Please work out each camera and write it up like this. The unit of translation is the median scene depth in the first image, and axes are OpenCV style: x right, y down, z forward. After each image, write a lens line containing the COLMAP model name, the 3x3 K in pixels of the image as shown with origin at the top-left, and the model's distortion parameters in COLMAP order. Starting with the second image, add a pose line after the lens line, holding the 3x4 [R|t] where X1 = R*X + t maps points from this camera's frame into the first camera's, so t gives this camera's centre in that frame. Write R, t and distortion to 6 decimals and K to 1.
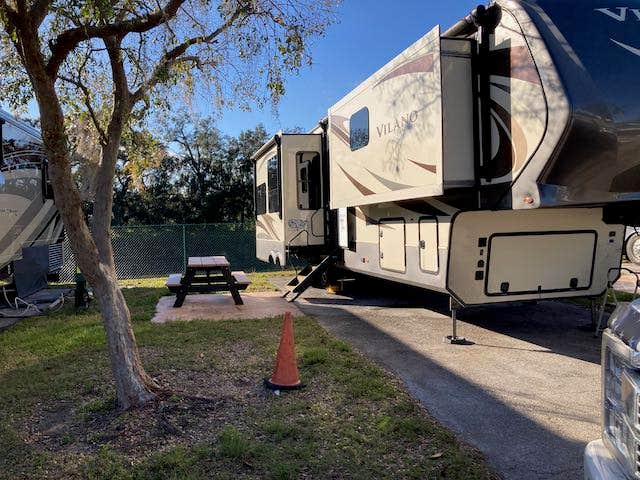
lens RADIAL K [[484.7, 0, 320.0], [0, 484.7, 240.0], [0, 0, 1]] dist [0.004660, -0.000341]
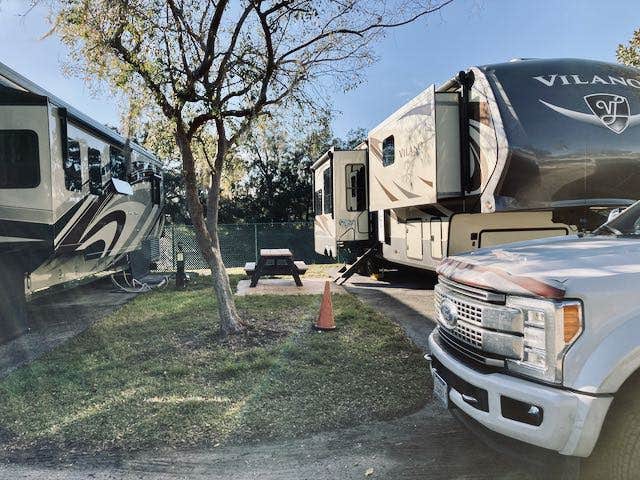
lens RADIAL K [[484.7, 0, 320.0], [0, 484.7, 240.0], [0, 0, 1]] dist [0.004660, -0.000341]
pose [[0.990945, 0.003266, -0.134229, 0.063774], [-0.002952, 0.999992, 0.002541, 0.008866], [0.134236, -0.002122, 0.990947, -0.283636]]
